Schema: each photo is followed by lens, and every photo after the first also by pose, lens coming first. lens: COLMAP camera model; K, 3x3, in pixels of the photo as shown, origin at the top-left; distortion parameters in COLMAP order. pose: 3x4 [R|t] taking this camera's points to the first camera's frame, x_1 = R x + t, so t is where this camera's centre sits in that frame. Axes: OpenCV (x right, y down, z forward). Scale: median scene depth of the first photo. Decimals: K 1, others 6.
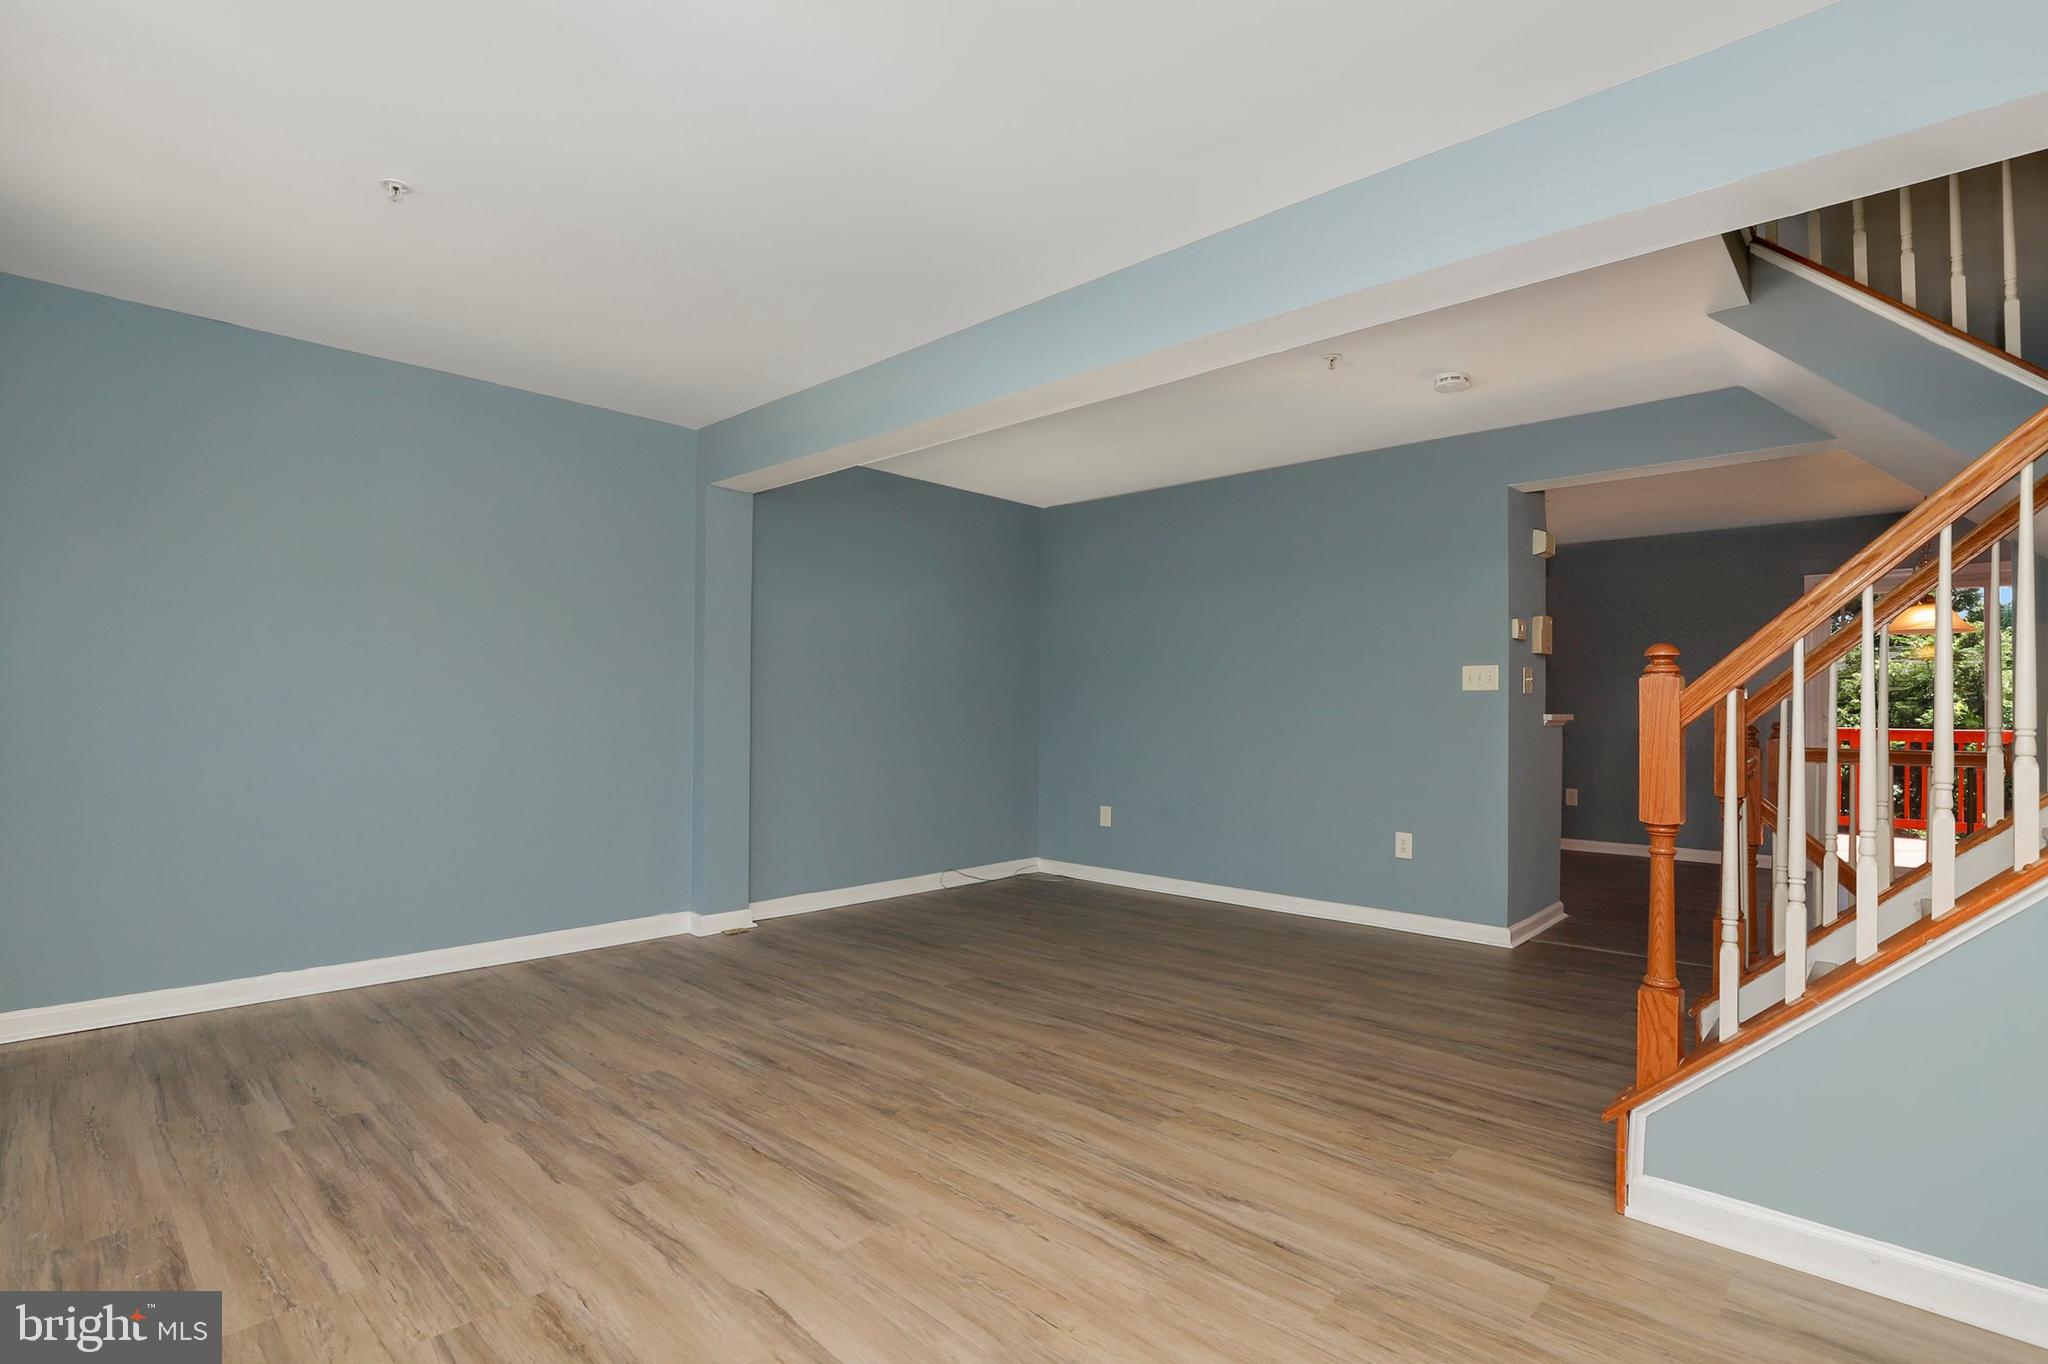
lens RADIAL K [[965.0, 0, 1032.2], [0, 965.0, 708.9], [0, 0, 1]] dist [-0.032860, 0.006674]
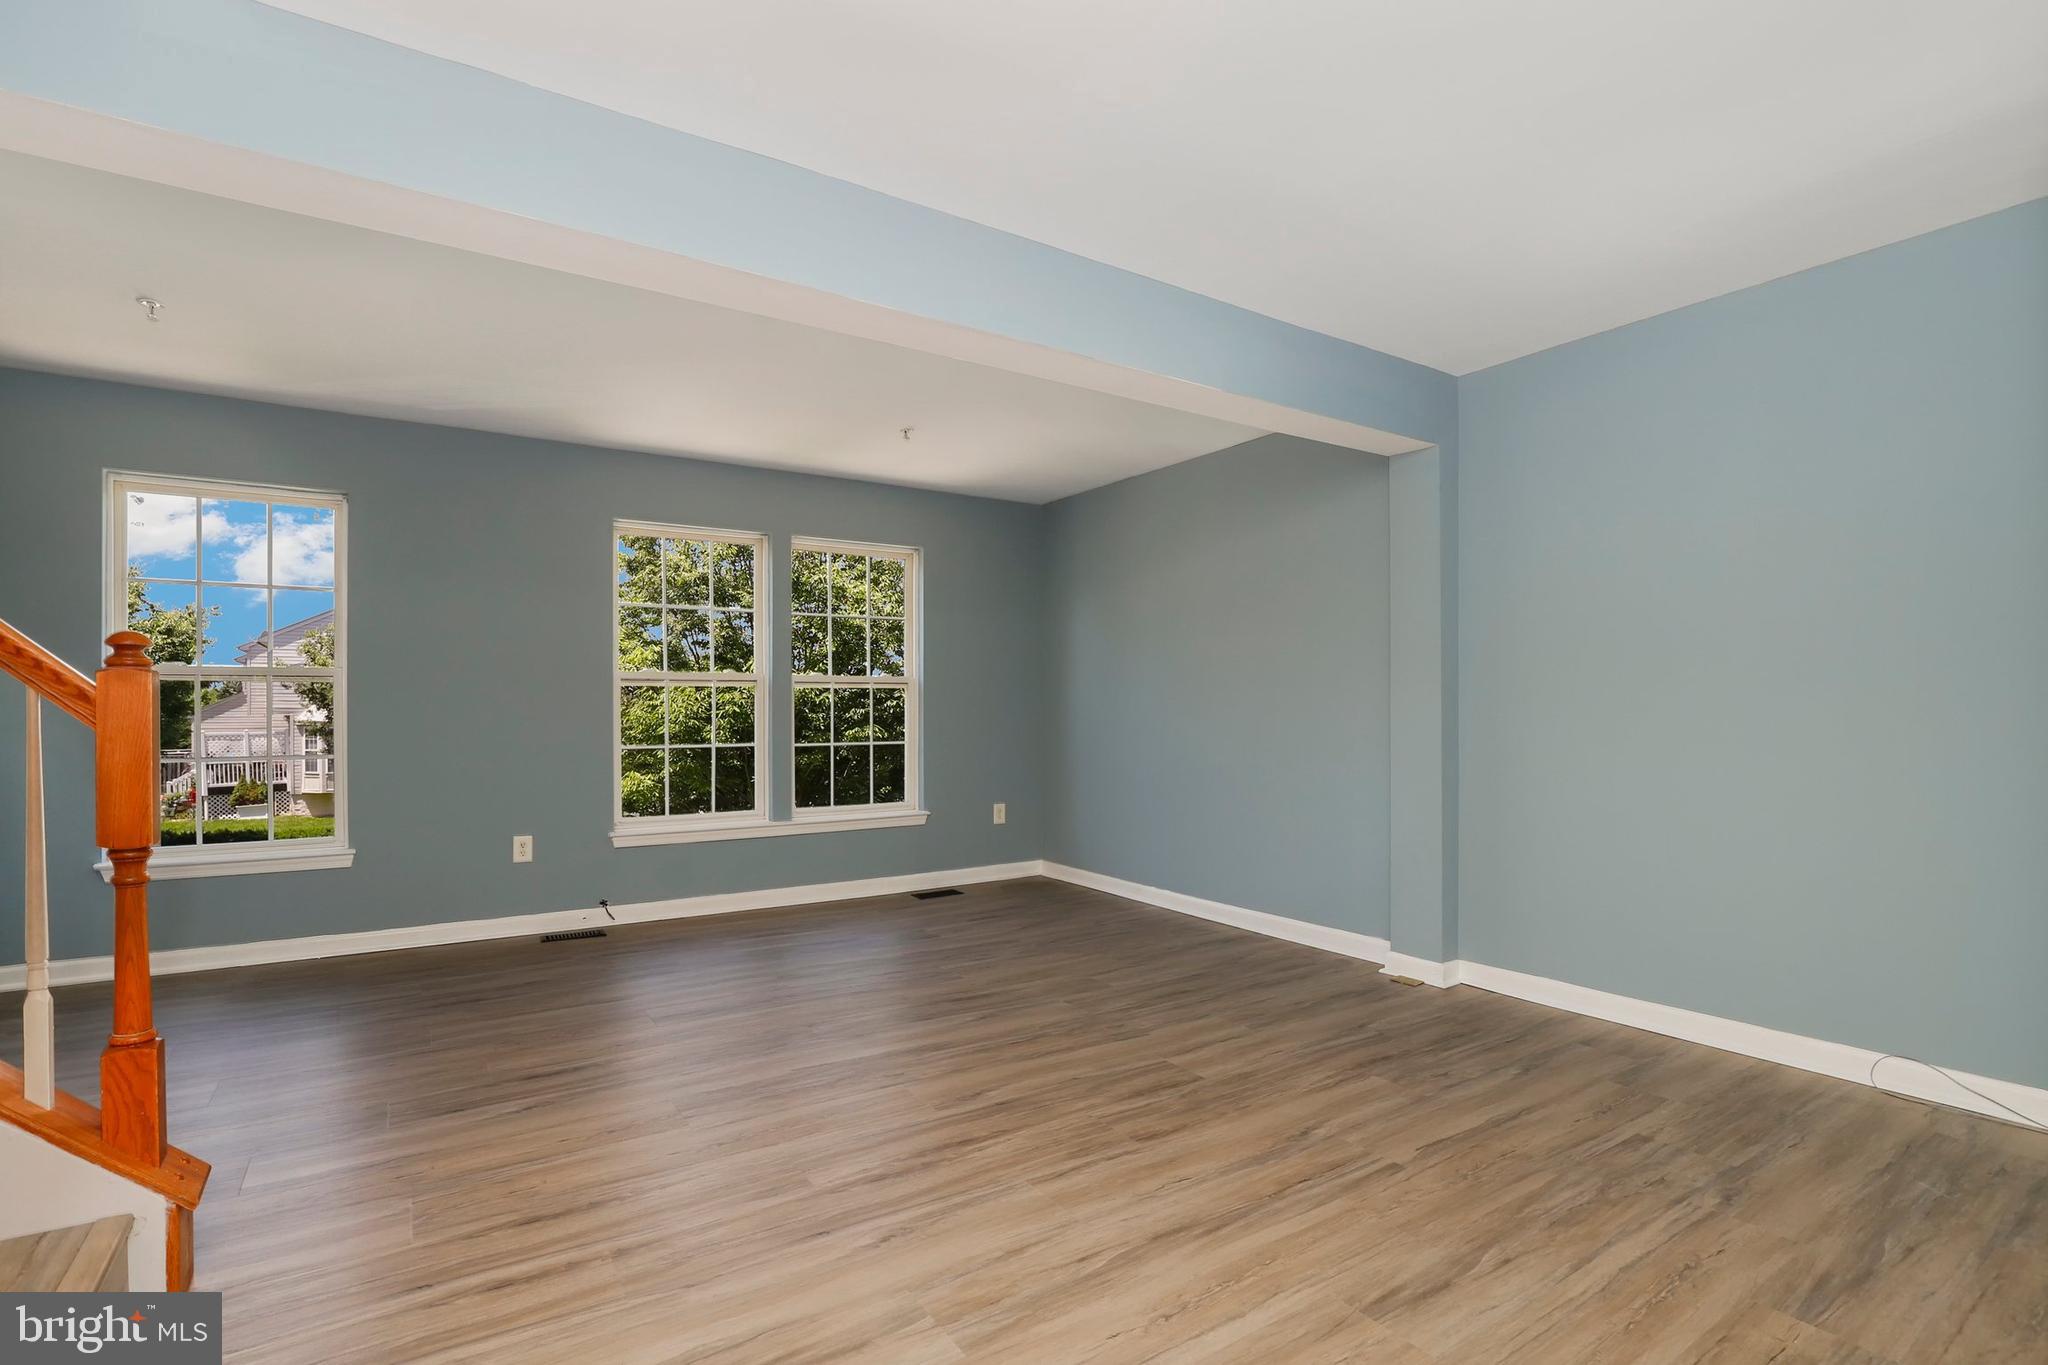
lens RADIAL K [[965.0, 0, 1032.2], [0, 965.0, 709.4], [0, 0, 1]] dist [-0.032860, 0.006674]
pose [[-0.229035, -0.005242, -0.973404, 0.842693], [0.000023, 0.999985, -0.005390, 0.001851], [0.973418, -0.001257, -0.229032, 1.278832]]
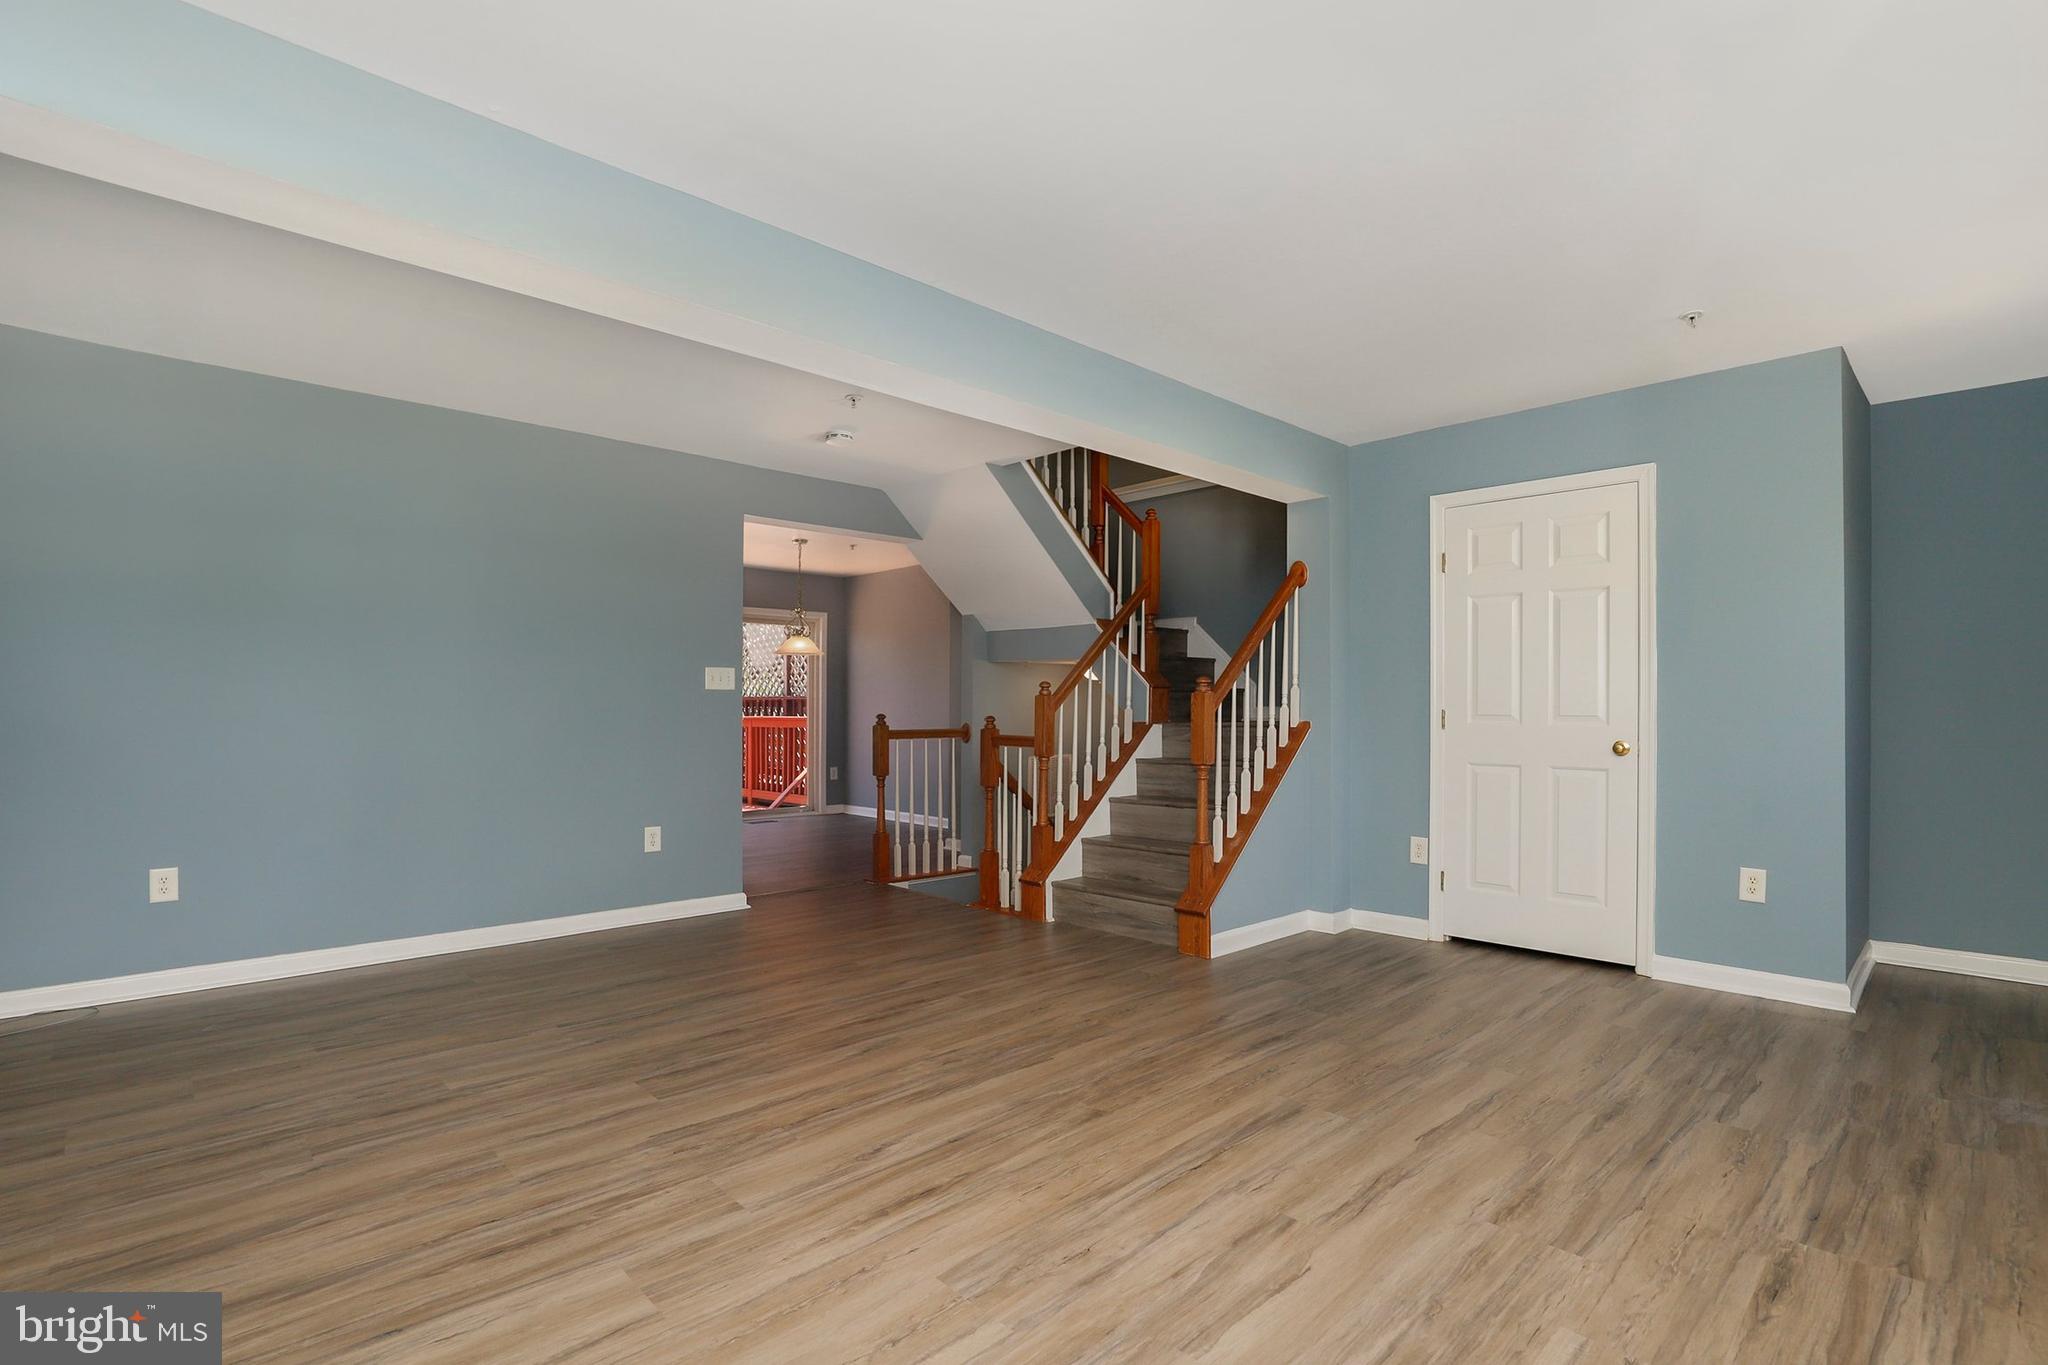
lens RADIAL K [[965.0, 0, 1032.2], [0, 965.0, 709.4], [0, 0, 1]] dist [-0.032860, 0.006674]
pose [[0.052073, -0.006460, 0.998622, -0.927909], [-0.002428, 0.999975, 0.006595, -0.006244], [-0.998640, -0.002768, 0.052056, 0.820283]]
